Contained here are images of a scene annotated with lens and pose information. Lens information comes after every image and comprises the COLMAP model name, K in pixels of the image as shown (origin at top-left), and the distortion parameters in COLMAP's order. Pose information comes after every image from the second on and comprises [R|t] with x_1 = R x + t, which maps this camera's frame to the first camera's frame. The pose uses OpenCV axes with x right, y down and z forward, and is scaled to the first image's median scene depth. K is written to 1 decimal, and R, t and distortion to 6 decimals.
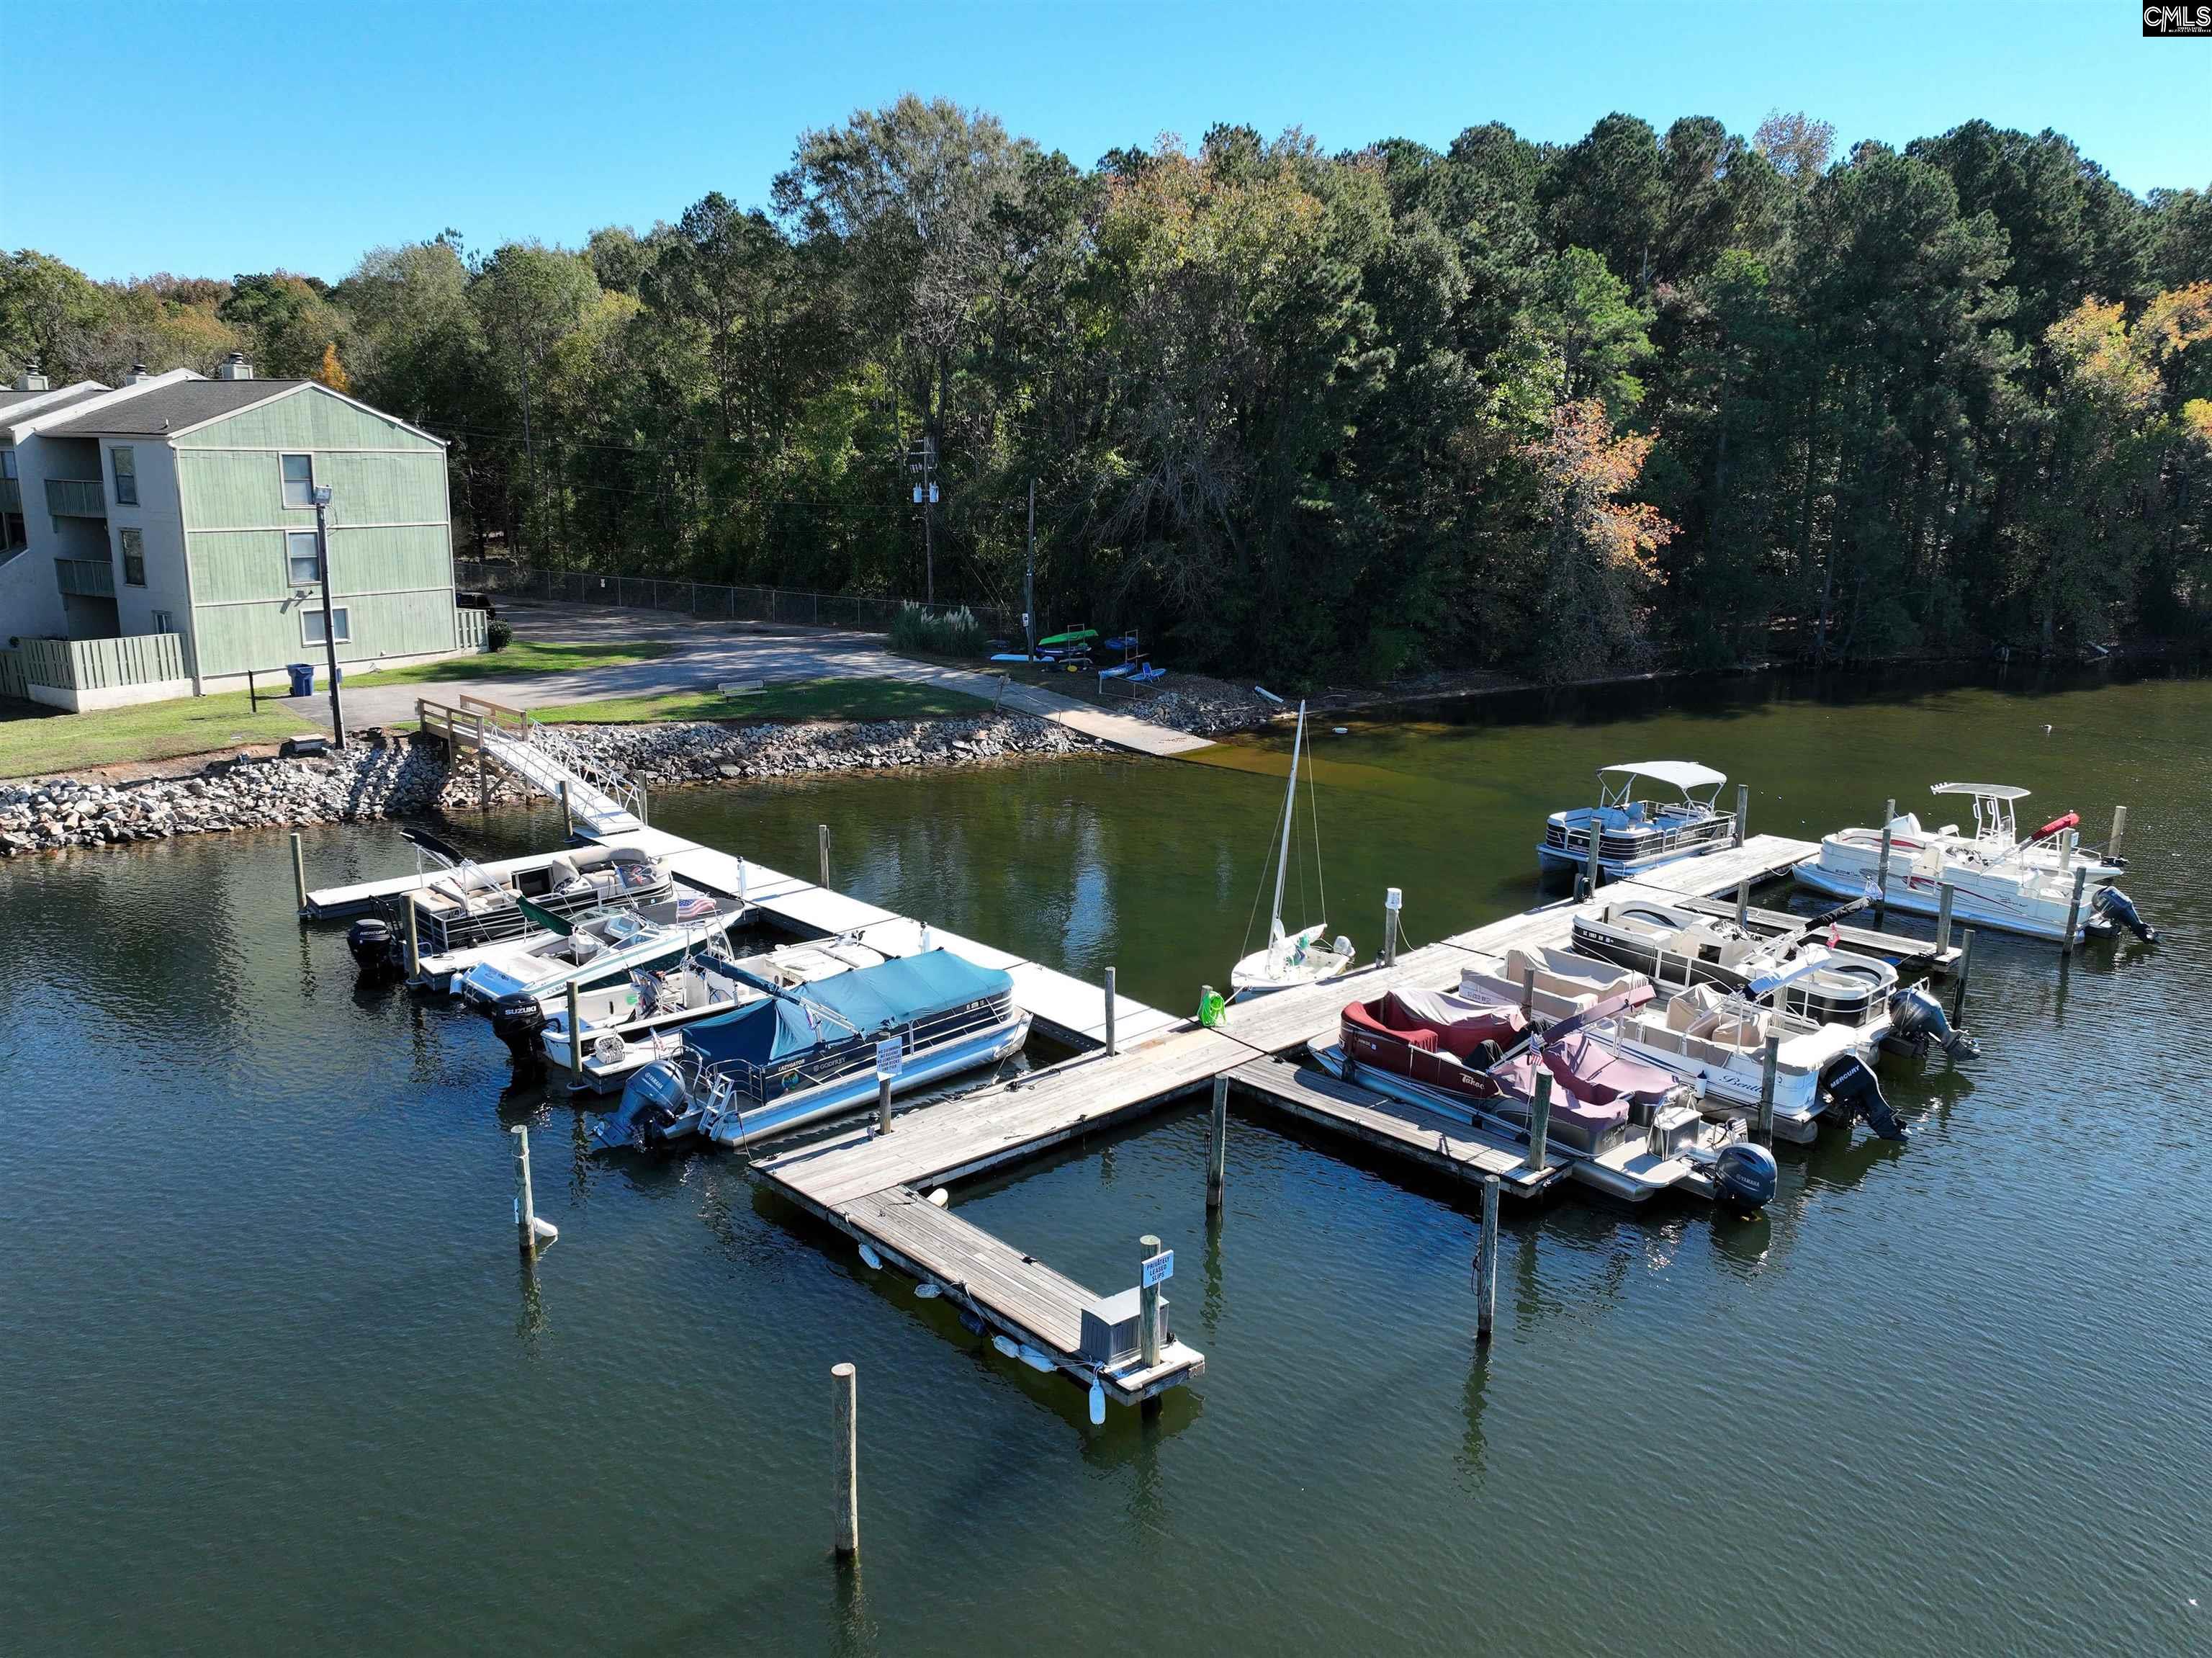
lens RADIAL K [[1575.2, 0, 1106.0], [0, 1575.2, 829.0], [0, 0, 1]] dist [-0.002901, 0.000011]
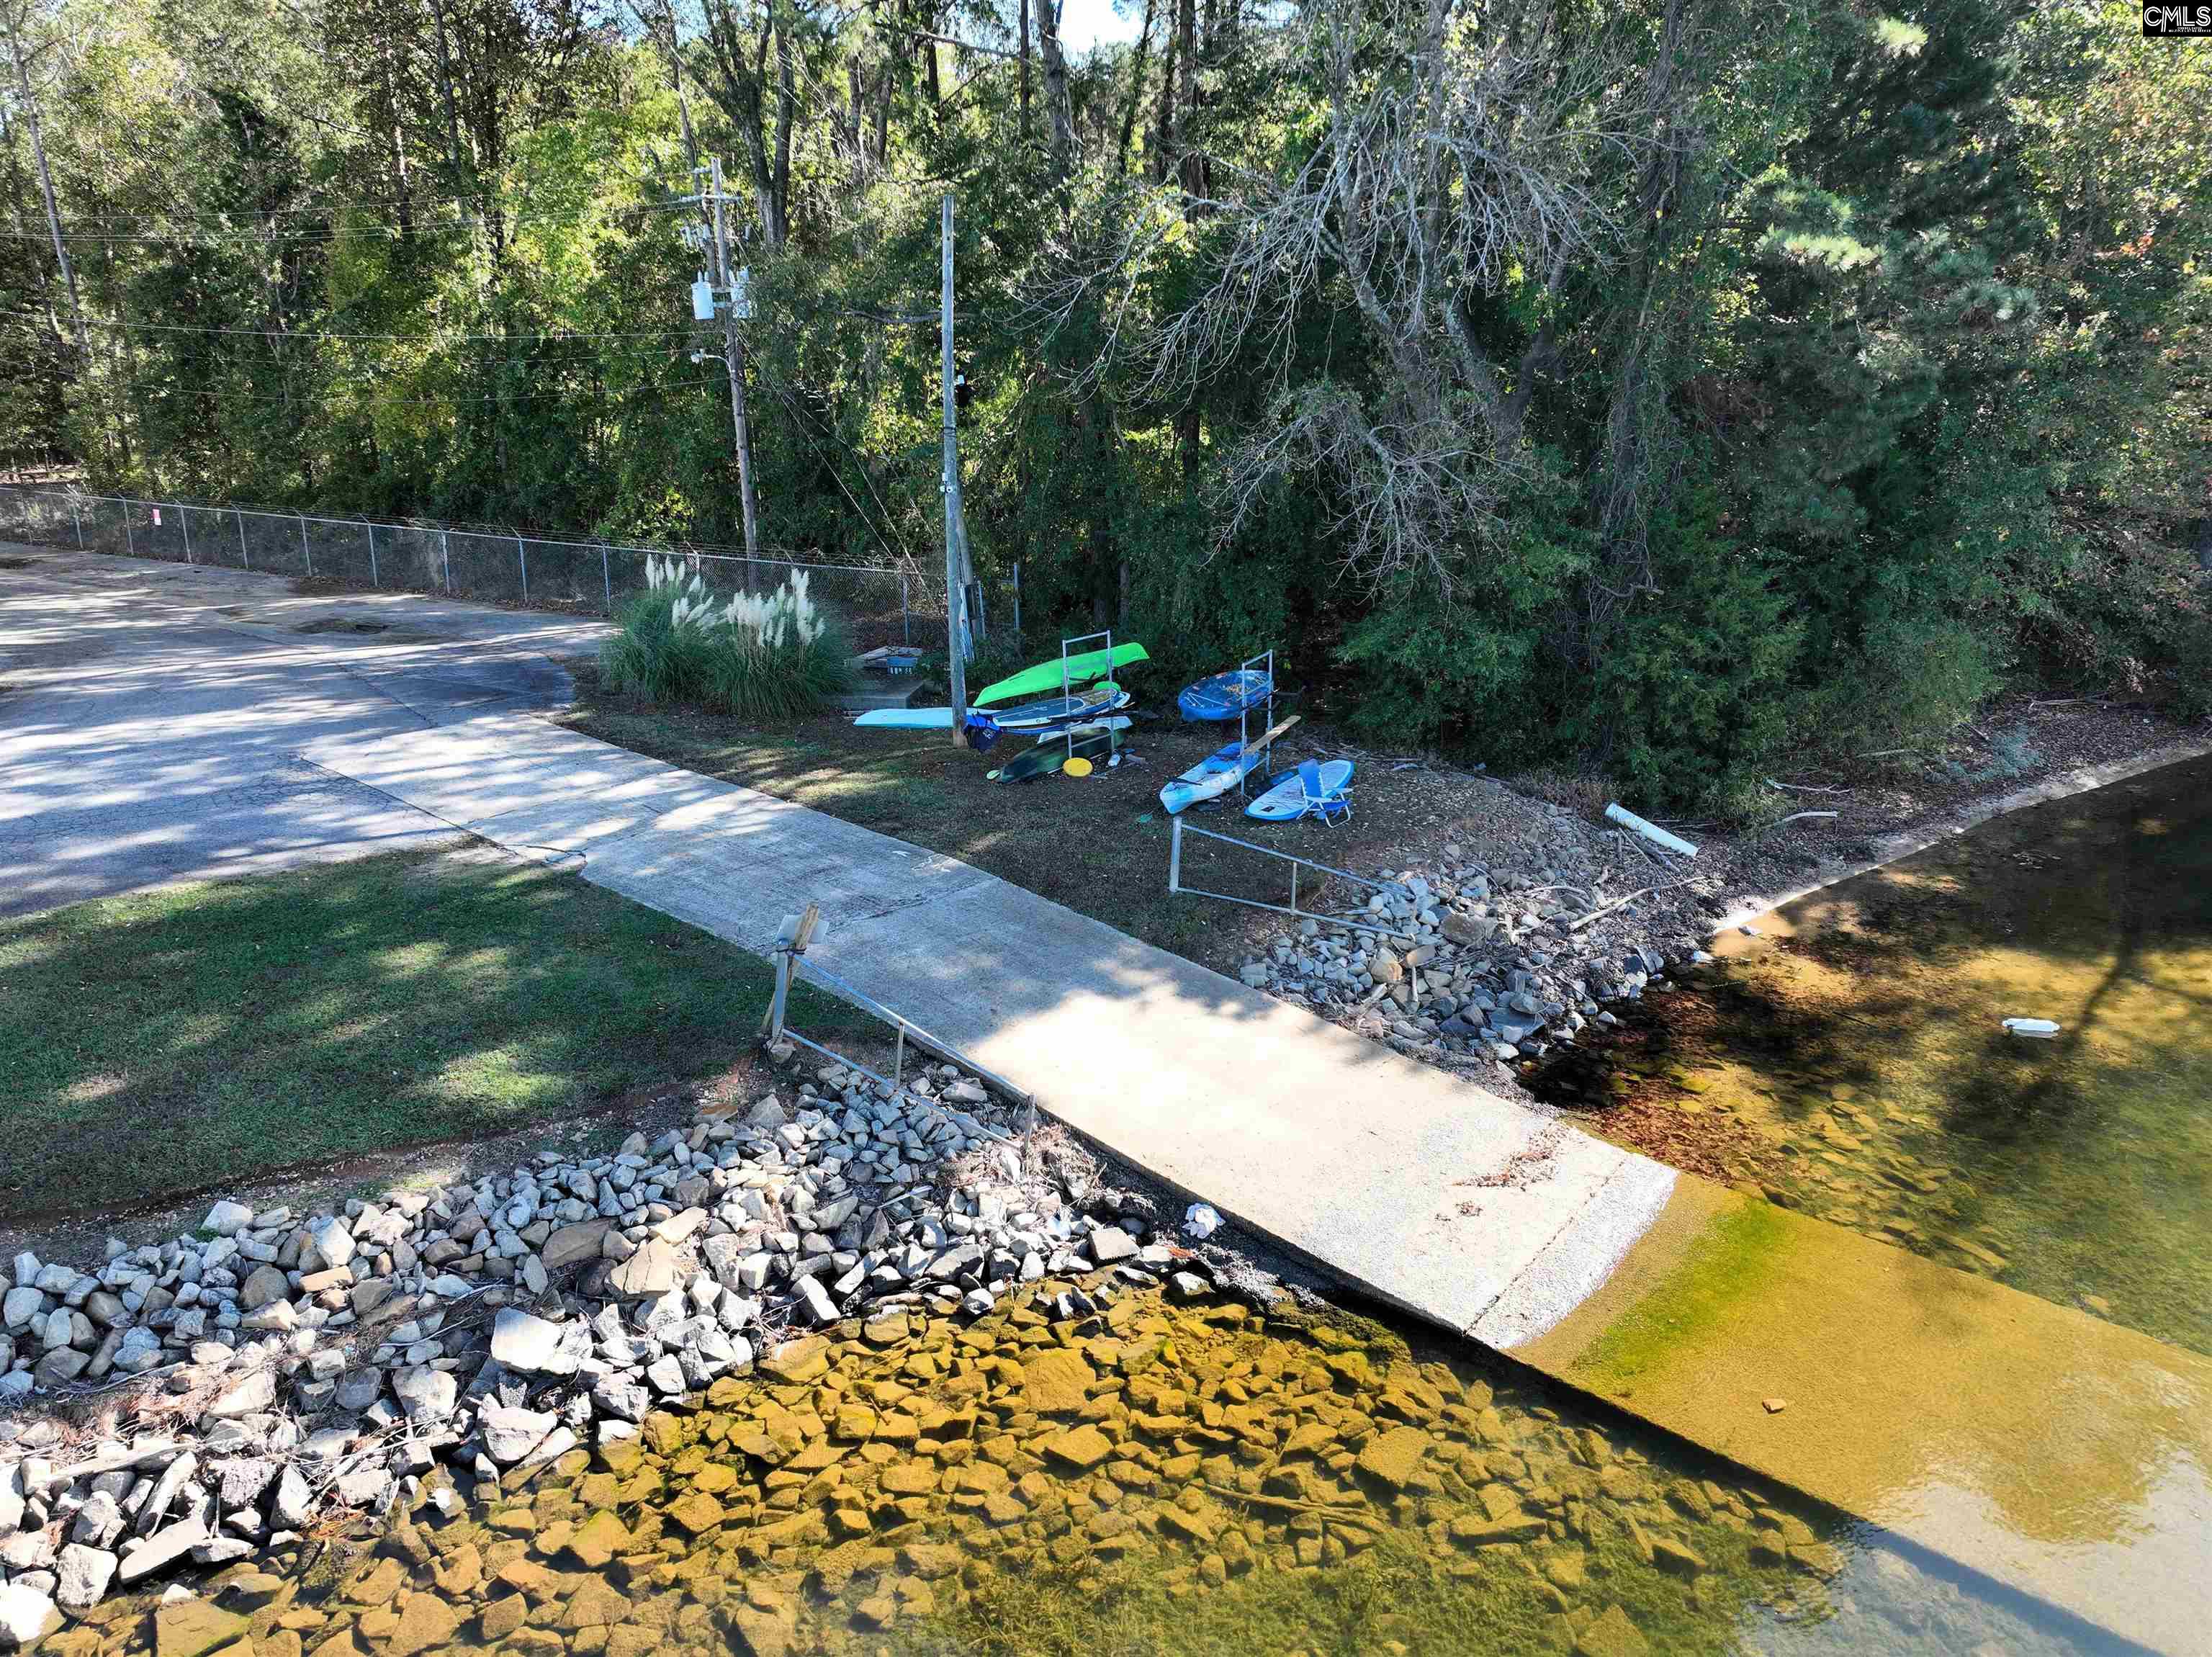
lens RADIAL K [[1575.1, 0, 1106.0], [0, 1575.1, 828.5], [0, 0, 1]] dist [-0.002901, 0.000011]
pose [[0.999863, -0.016033, -0.004124, -0.013917], [0.016235, 0.998362, 0.054859, -0.105873], [0.003238, -0.054919, 0.998486, 0.654451]]
